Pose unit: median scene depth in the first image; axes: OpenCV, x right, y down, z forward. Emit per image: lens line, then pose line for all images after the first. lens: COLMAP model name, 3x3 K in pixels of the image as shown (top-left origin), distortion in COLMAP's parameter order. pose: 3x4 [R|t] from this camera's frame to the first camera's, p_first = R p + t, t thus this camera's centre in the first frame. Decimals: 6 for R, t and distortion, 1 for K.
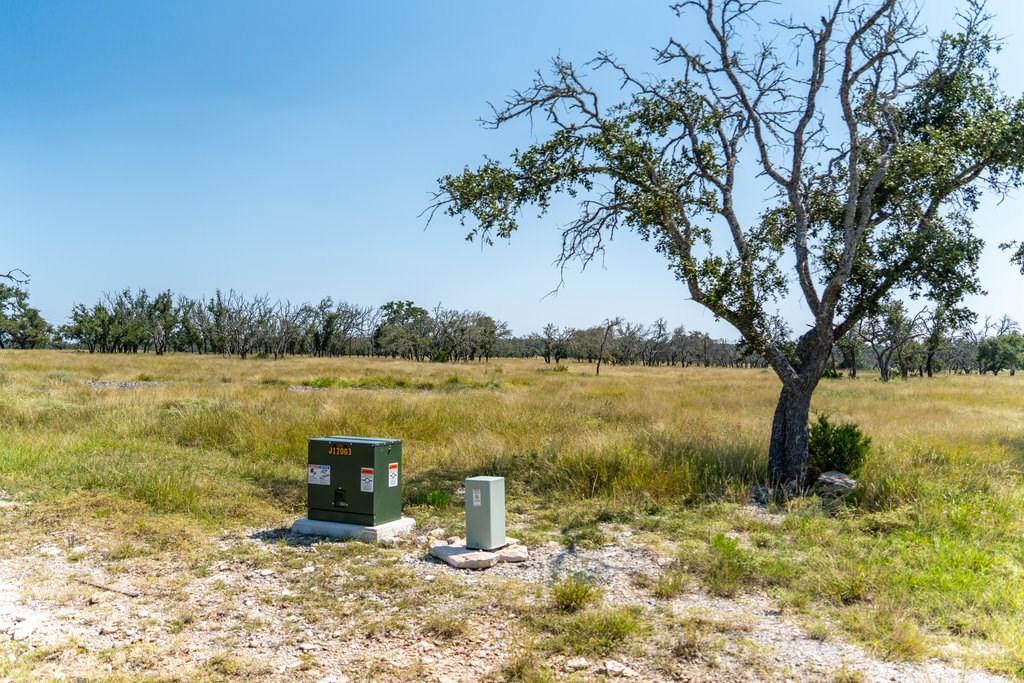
lens RADIAL K [[1034.6, 0, 512.0], [0, 1034.6, 341.5], [0, 0, 1]] dist [0.007262, 0.010864]
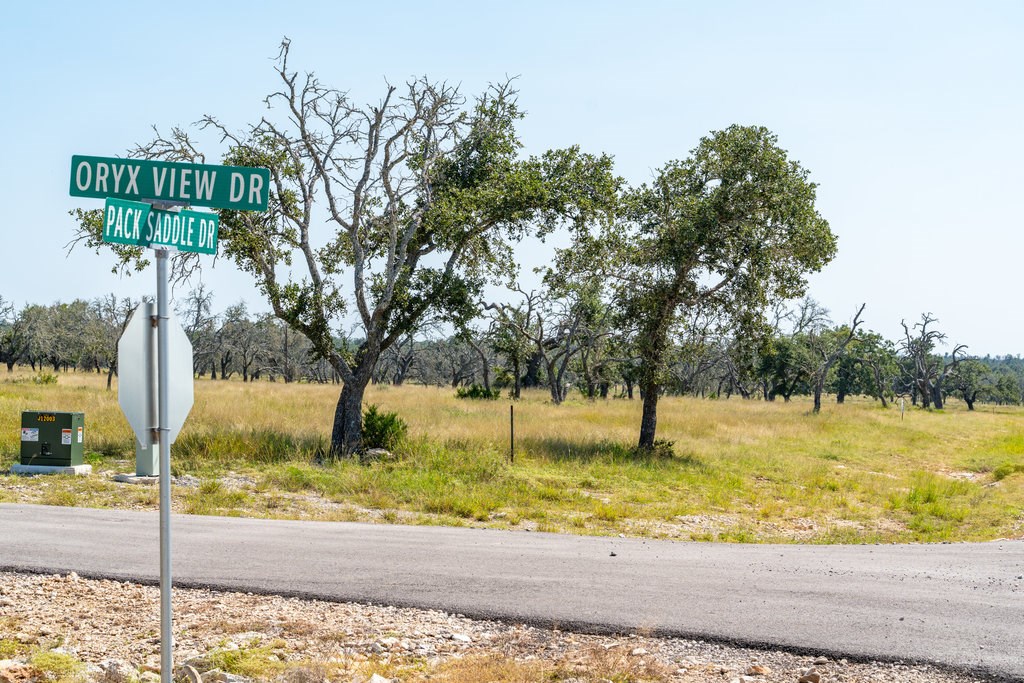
lens RADIAL K [[2280.2, 0, 512.0], [0, 2280.2, 341.5], [0, 0, 1]] dist [0.054076, 0.438726]
pose [[0.960073, 0.016383, 0.279271, -0.322801], [-0.017936, 0.999835, 0.003008, -0.021756], [-0.279175, -0.007897, 0.960208, -1.739054]]
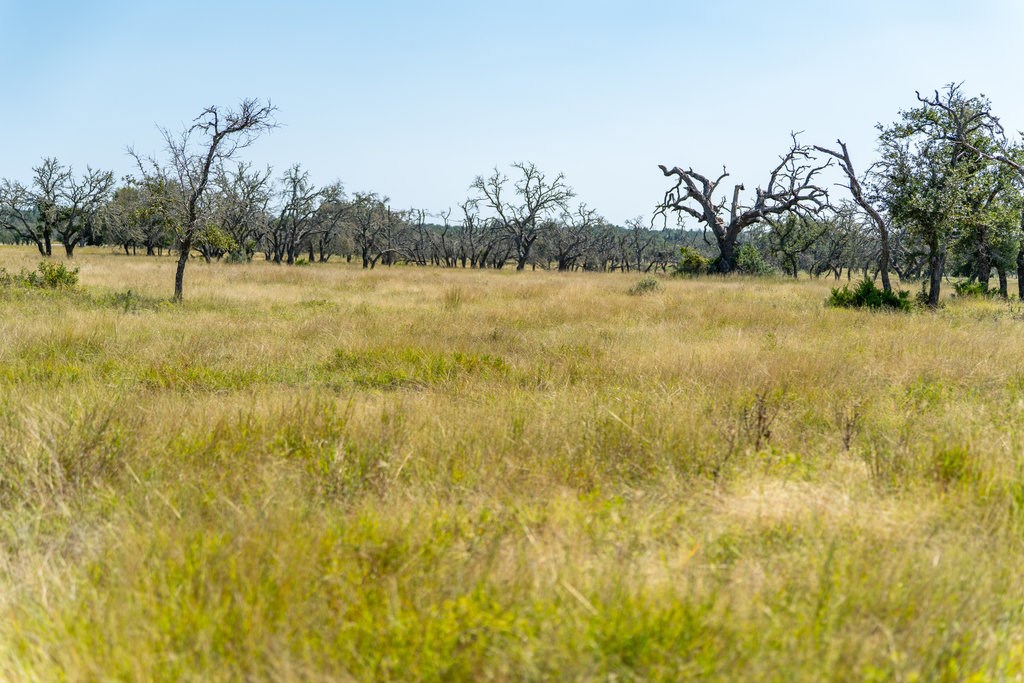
lens RADIAL K [[1753.3, 0, 512.0], [0, 1753.3, 341.5], [0, 0, 1]] dist [0.043551, 0.057625]
pose [[0.961432, -0.006563, 0.274964, 0.179829], [-0.012663, 0.997599, 0.068088, 0.043942], [-0.274751, -0.068944, 0.959041, 2.439549]]
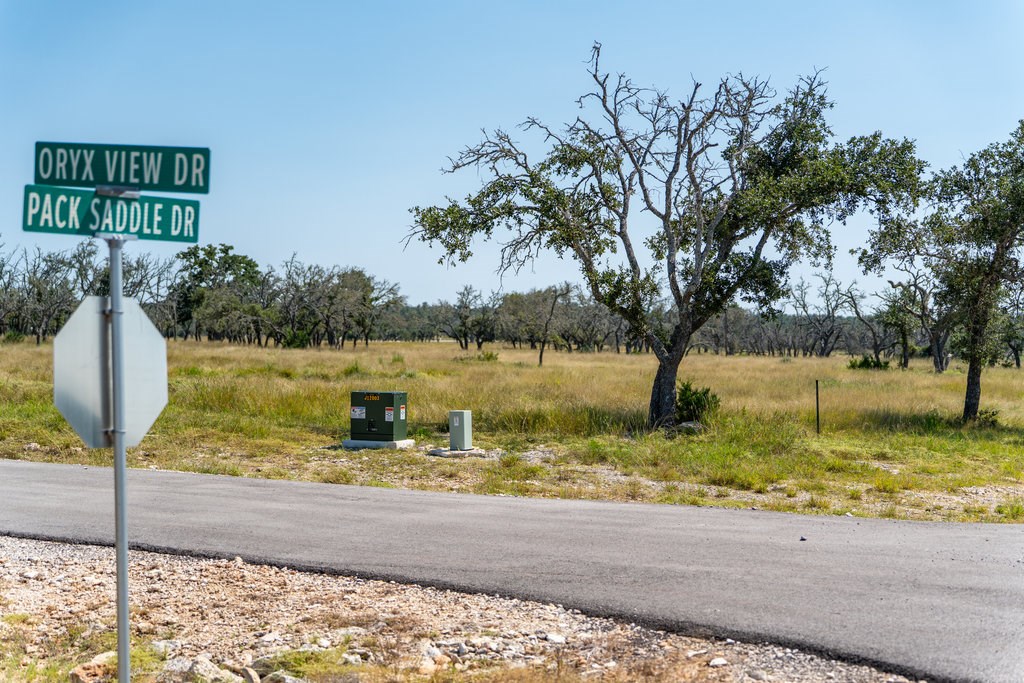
lens RADIAL K [[1954.7, 0, 512.0], [0, 1954.7, 341.5], [0, 0, 1]] dist [0.035260, 0.197952]
pose [[0.997985, -0.002198, 0.063407, -0.100303], [0.001162, 0.999865, 0.016368, -0.026804], [-0.063435, -0.016262, 0.997853, -1.560653]]
